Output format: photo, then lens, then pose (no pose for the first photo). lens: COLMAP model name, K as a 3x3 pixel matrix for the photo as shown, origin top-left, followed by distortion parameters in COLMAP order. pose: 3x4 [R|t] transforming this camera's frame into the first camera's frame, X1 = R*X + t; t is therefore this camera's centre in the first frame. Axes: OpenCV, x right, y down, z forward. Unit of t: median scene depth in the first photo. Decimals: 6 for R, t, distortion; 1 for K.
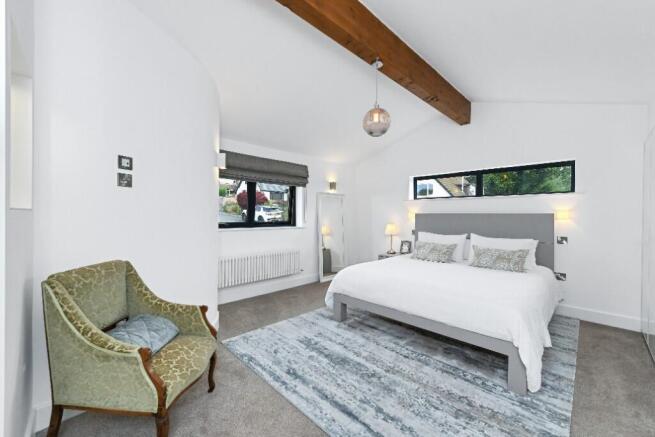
lens RADIAL K [[262.9, 0, 329.5], [0, 262.9, 214.8], [0, 0, 1]] dist [0.001566, 0.000168]
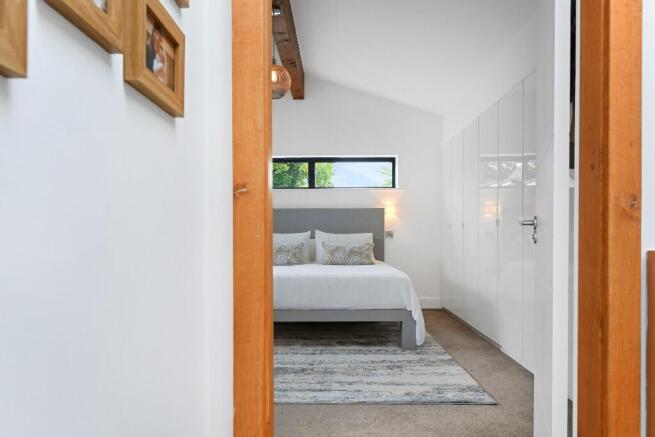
lens RADIAL K [[459.5, 0, 327.8], [0, 459.5, 240.3], [0, 0, 1]] dist [0.000255, 0.000260]
pose [[0.718444, -0.016867, 0.695380, -0.520972], [0.007412, 0.999835, 0.016594, 0.088055], [-0.695545, -0.006768, 0.718450, -0.107313]]
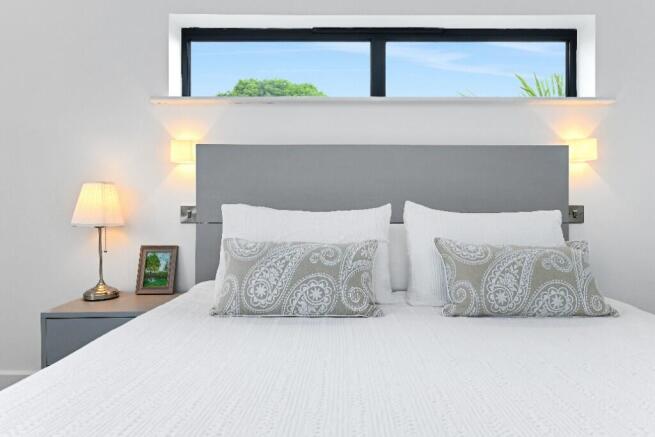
lens RADIAL K [[453.8, 0, 343.1], [0, 453.8, 201.9], [0, 0, 1]] dist [0.004077, 0.001376]
pose [[0.711922, -0.002925, 0.702252, 0.135300], [0.003290, 0.999994, 0.000831, 0.077913], [-0.702251, 0.001719, 0.711928, 0.757063]]
